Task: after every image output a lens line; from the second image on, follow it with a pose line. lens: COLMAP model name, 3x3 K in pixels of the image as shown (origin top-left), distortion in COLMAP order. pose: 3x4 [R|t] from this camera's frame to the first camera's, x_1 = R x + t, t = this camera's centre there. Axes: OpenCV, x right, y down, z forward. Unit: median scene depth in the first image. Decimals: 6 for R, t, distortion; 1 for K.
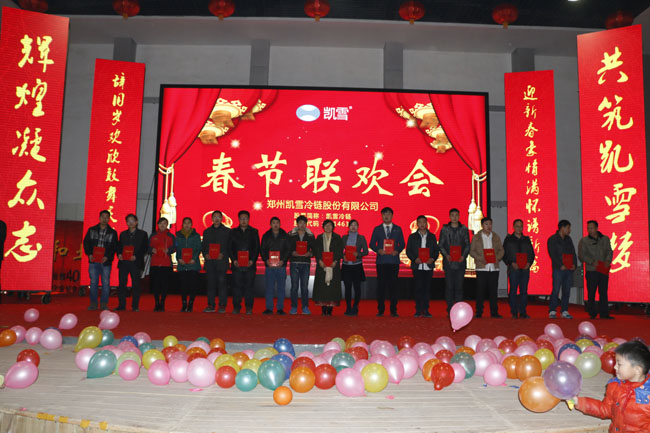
lens RADIAL K [[565.0, 0, 326.2], [0, 565.0, 213.3], [0, 0, 1]] dist [-0.115246, 0.058859]
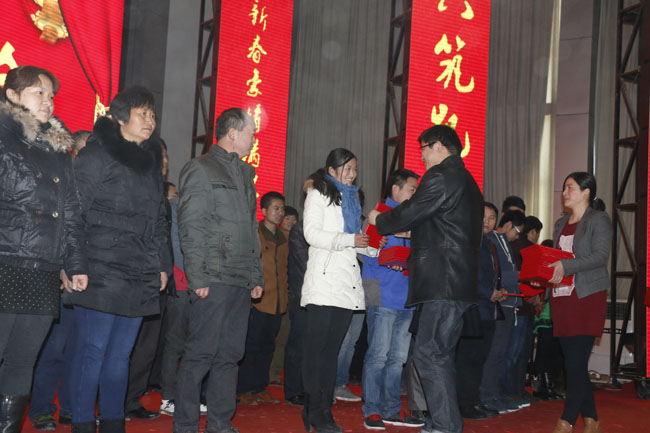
lens RADIAL K [[872.8, 0, 328.0], [0, 872.8, 216.9], [0, 0, 1]] dist [0.091536, 0.000000]
pose [[0.524596, 0.102099, 0.845207, -0.280115], [-0.123325, 0.991425, -0.043218, 0.039138], [-0.842372, -0.081564, 0.532689, 0.411020]]
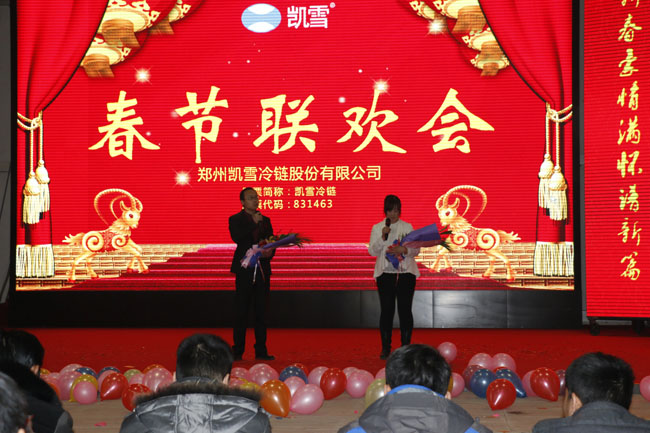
lens RADIAL K [[1087.5, 0, 331.3], [0, 1087.5, 216.5], [0, 0, 1]] dist [0.212587, 0.000000]
pose [[0.991975, -0.027998, -0.123298, 0.180276], [0.032760, 0.998787, 0.036761, -0.009915], [0.122119, -0.040505, 0.991689, -0.145854]]
